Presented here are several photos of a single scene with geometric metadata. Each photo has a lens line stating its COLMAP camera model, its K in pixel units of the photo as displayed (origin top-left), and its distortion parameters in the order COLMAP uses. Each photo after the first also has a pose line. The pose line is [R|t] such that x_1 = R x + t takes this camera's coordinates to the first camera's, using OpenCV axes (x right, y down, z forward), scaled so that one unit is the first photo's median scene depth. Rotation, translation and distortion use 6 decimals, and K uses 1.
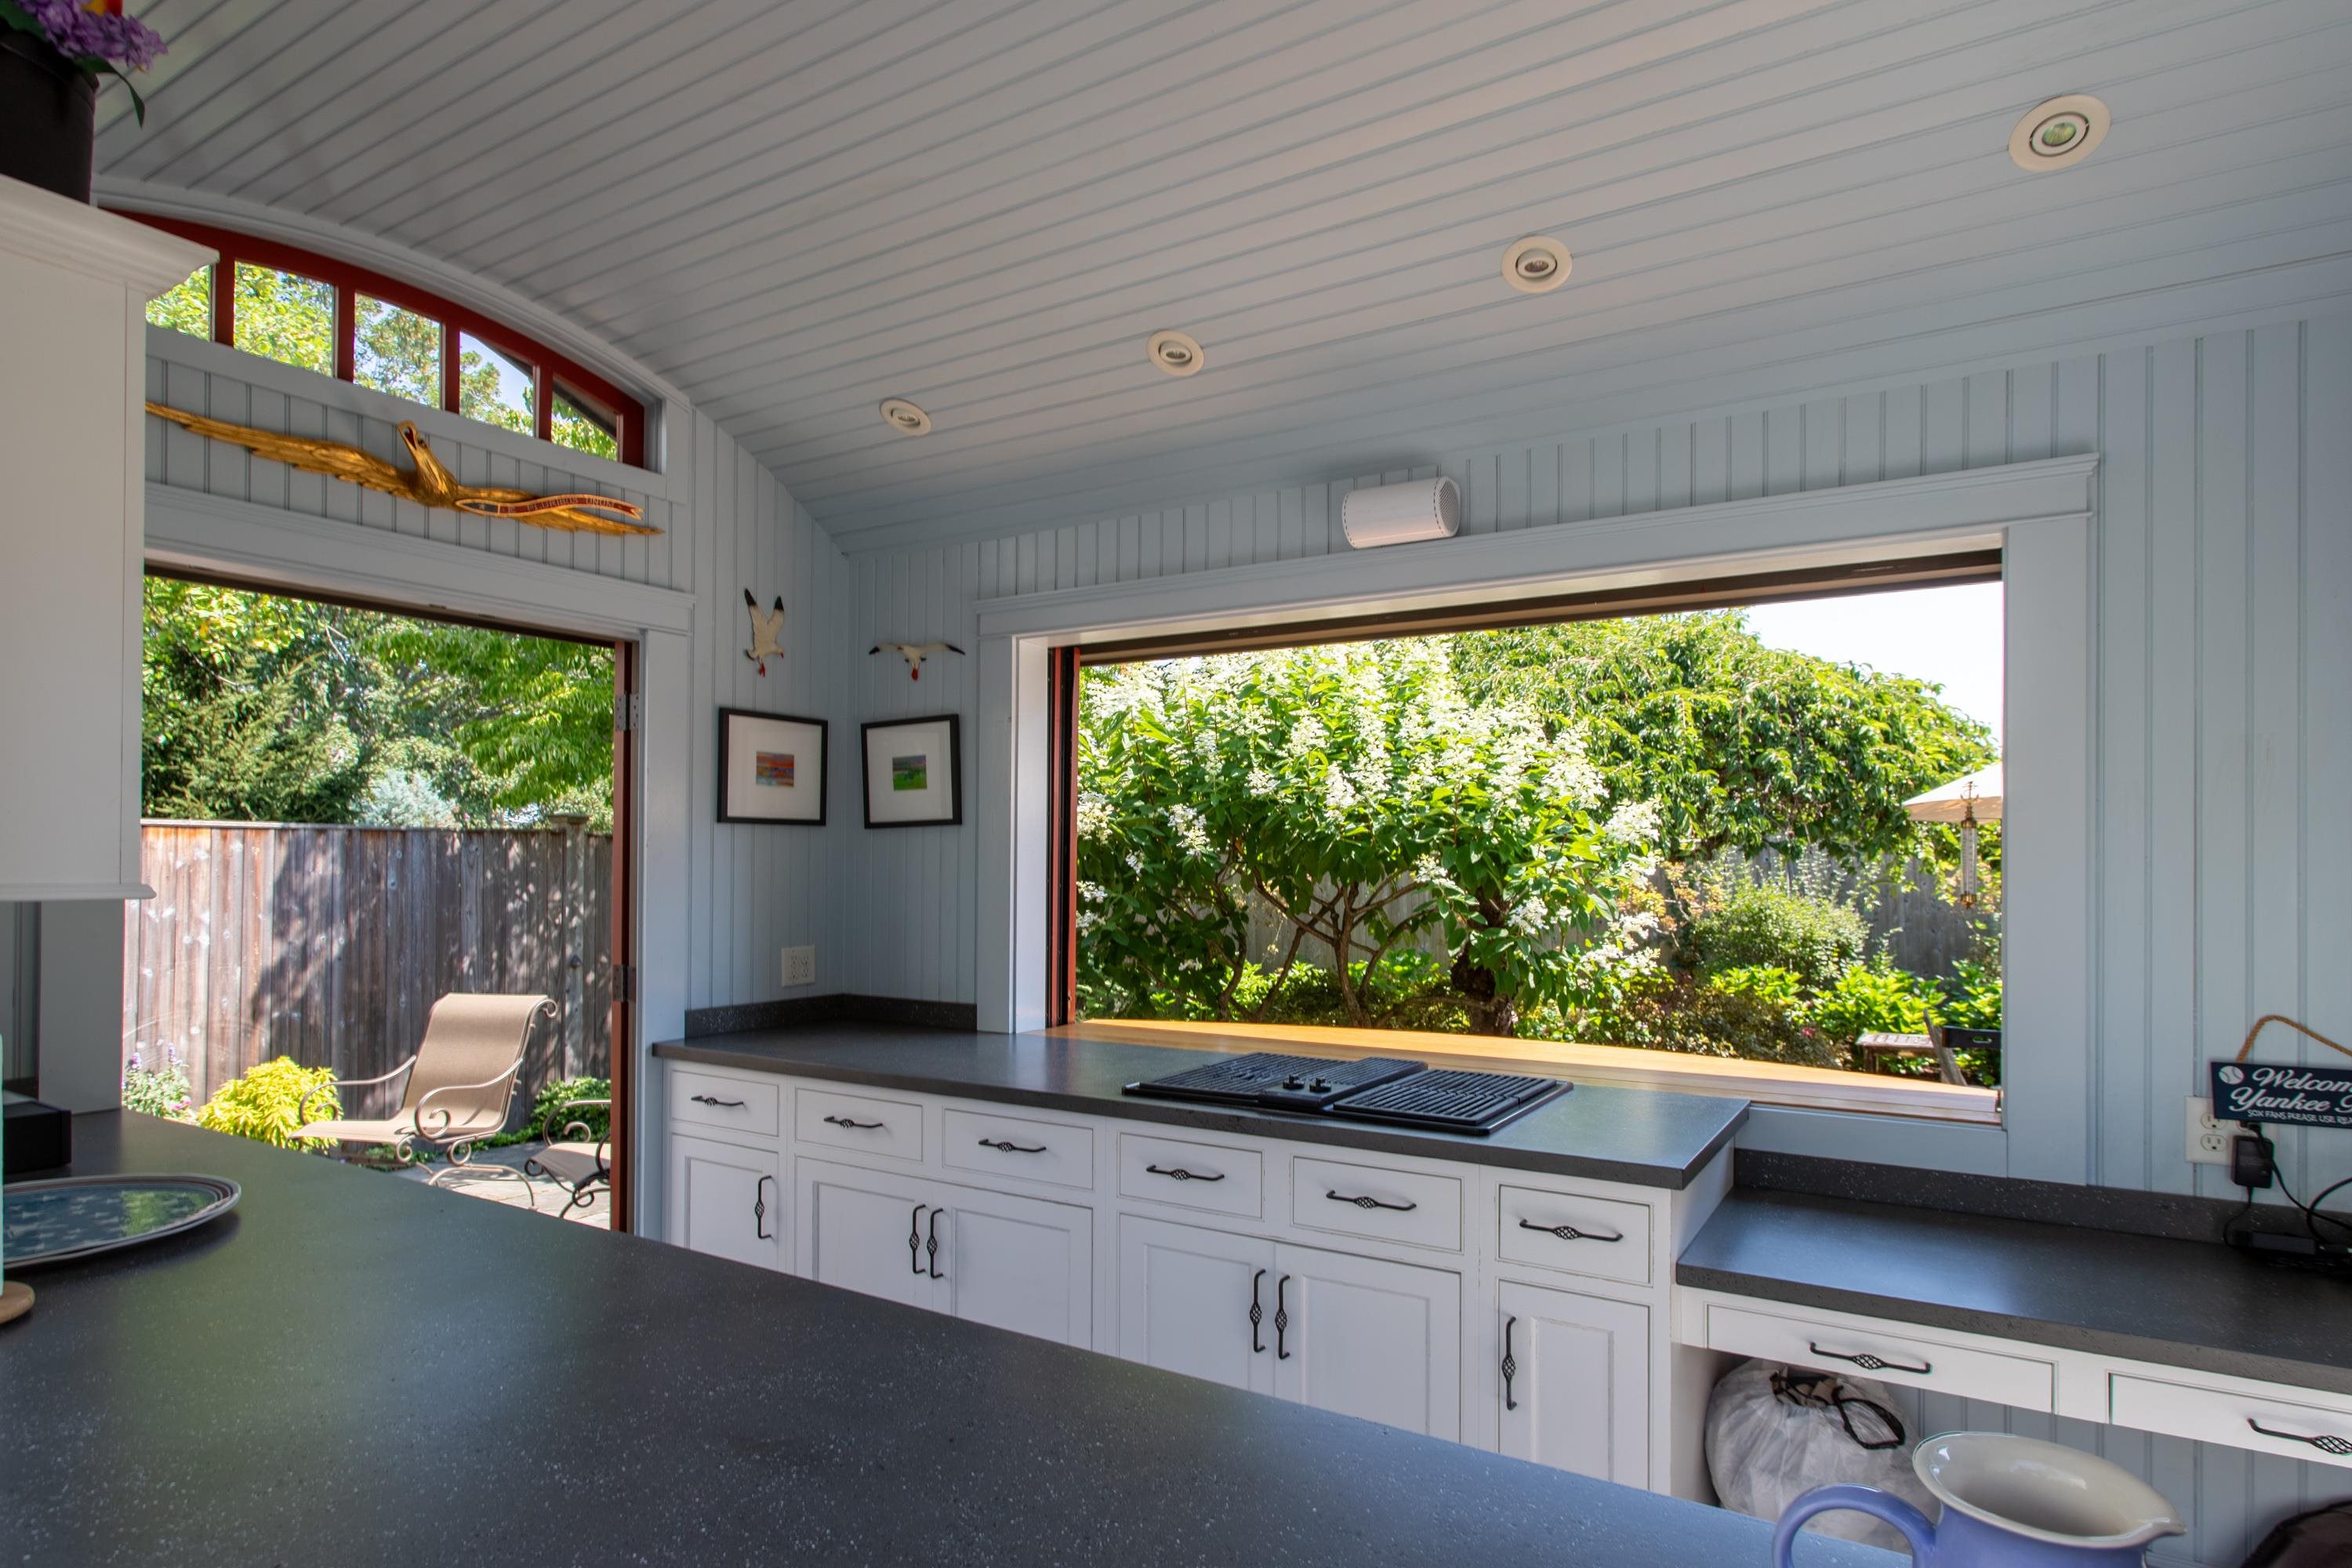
lens RADIAL K [[1126.5, 0, 1173.1], [0, 1126.5, 857.3], [0, 0, 1]] dist [-0.002034, -0.000276]
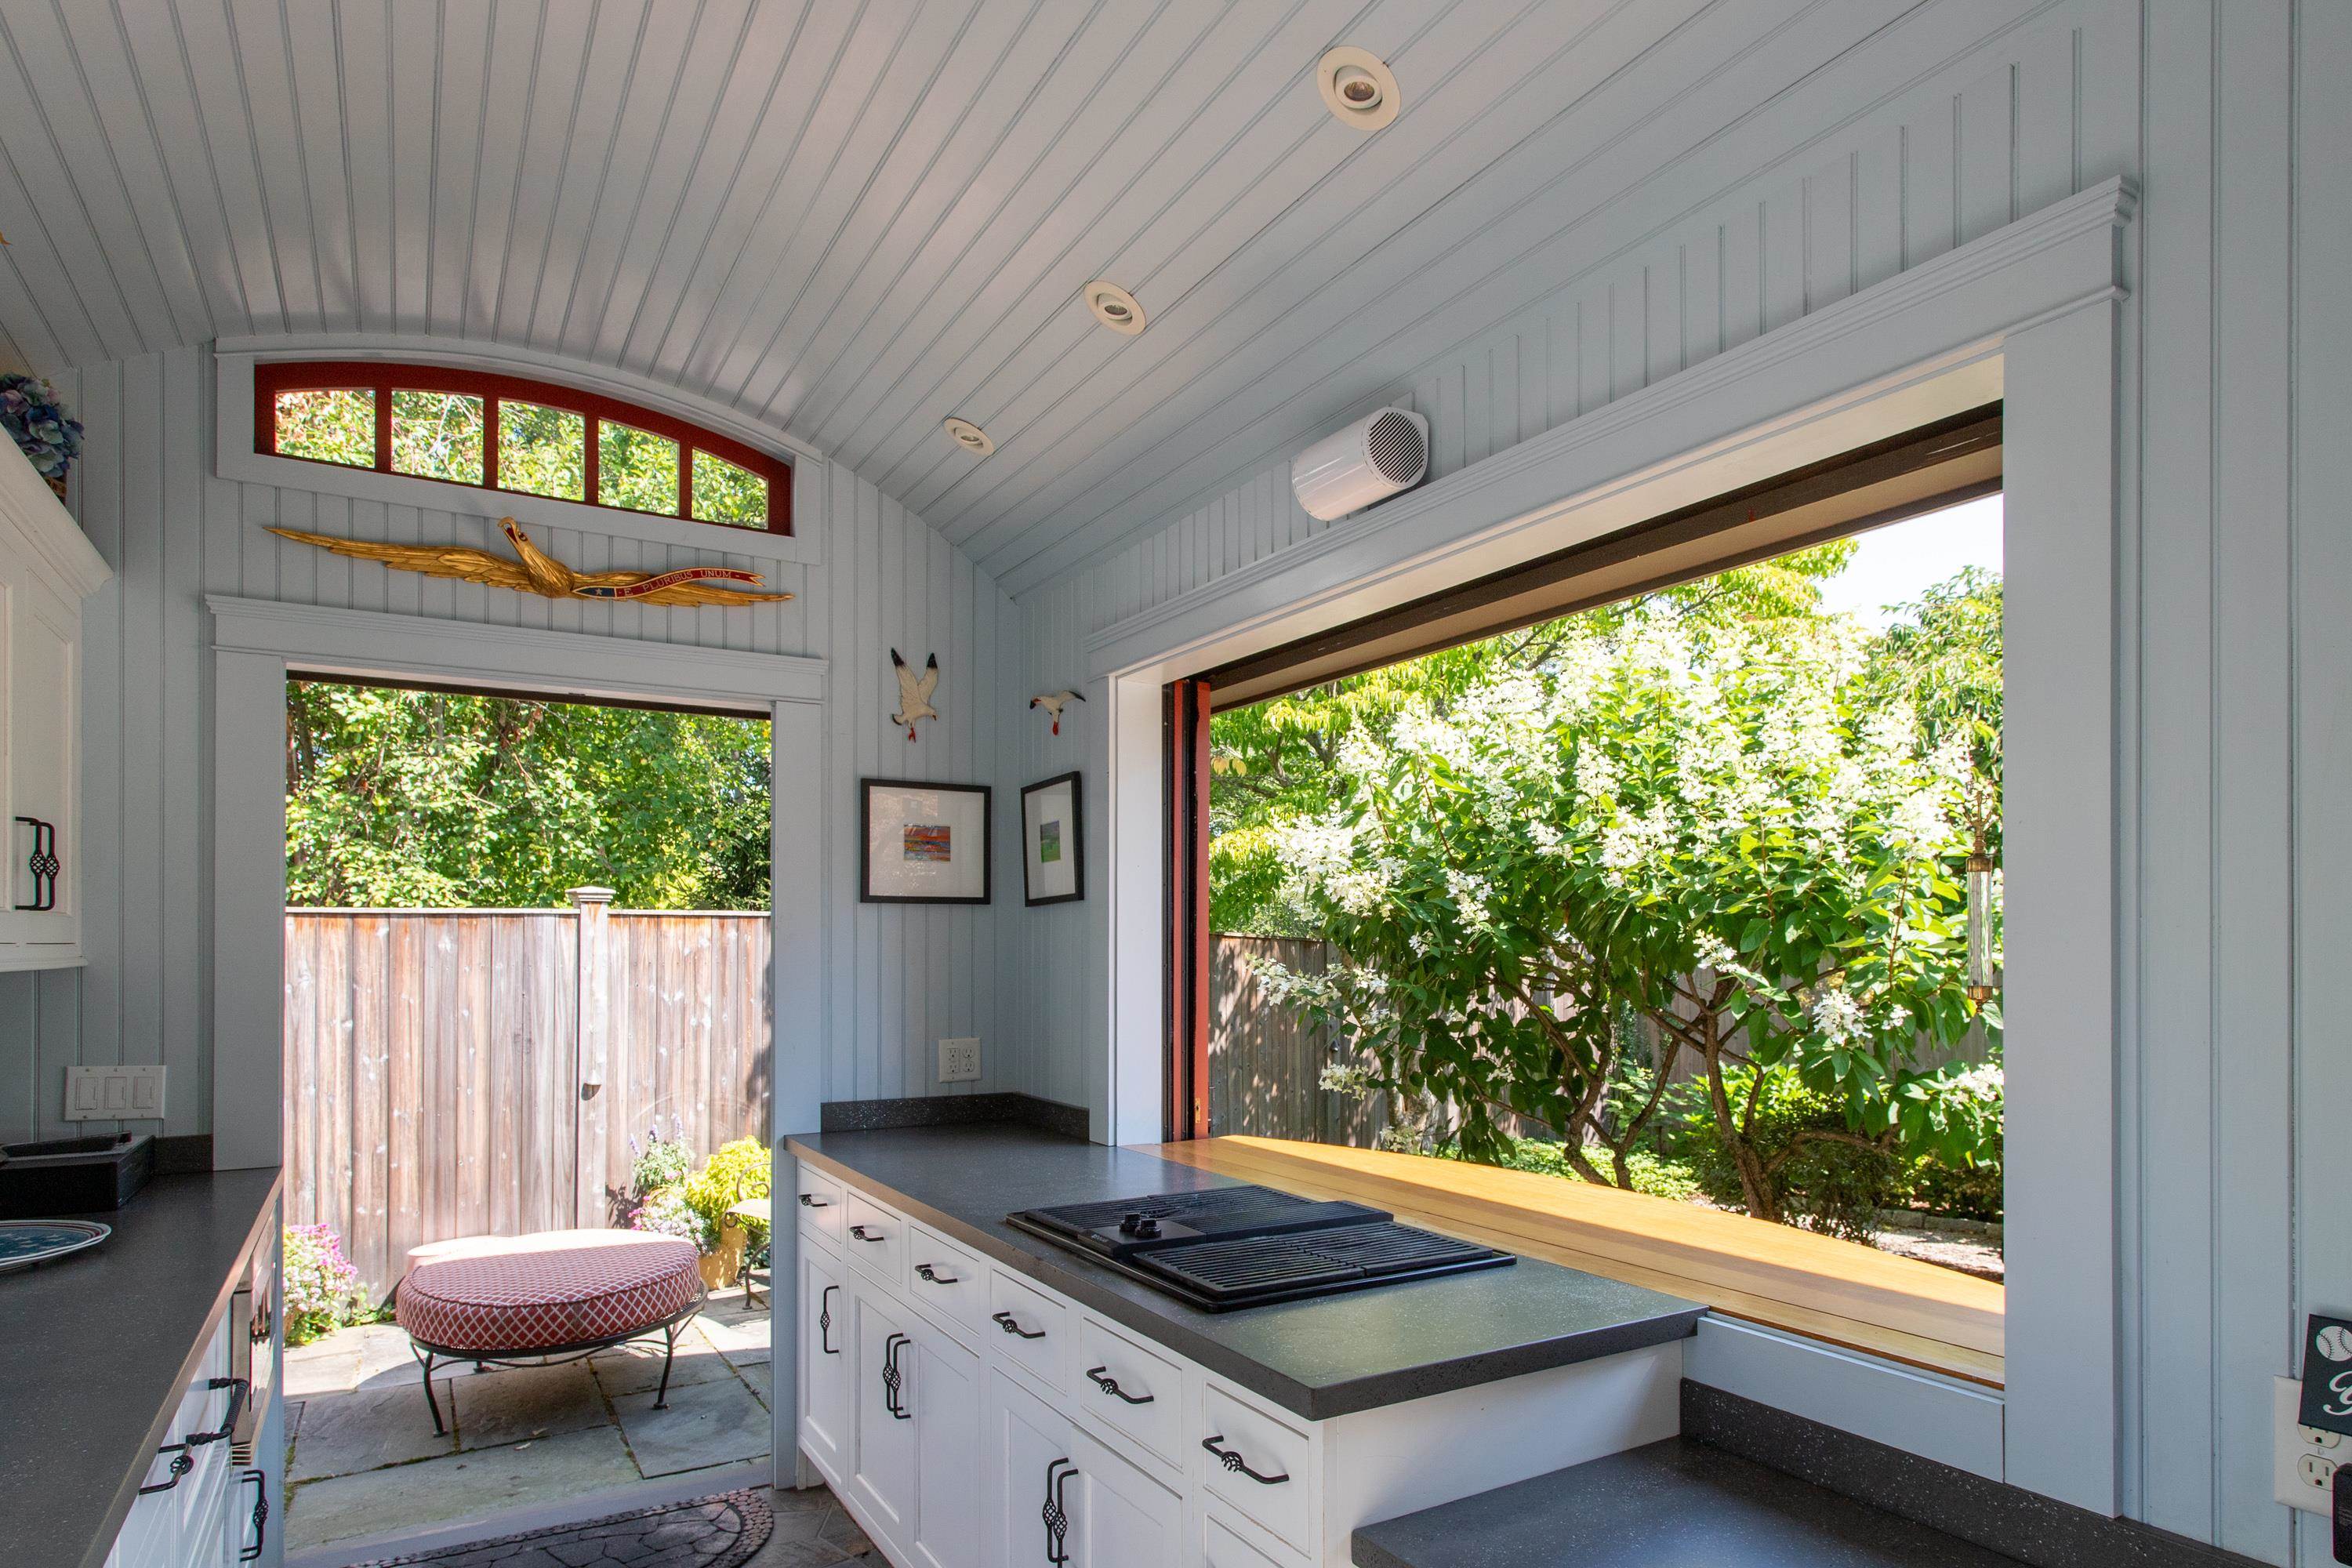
lens RADIAL K [[1337.0, 0, 1178.4], [0, 1337.0, 938.1], [0, 0, 1]] dist [-0.000972, 0.001401]
pose [[0.916002, -0.006183, -0.401125, 0.272452], [0.005148, 0.999980, -0.003658, 0.004021], [0.401140, 0.001286, 0.916016, 0.091608]]
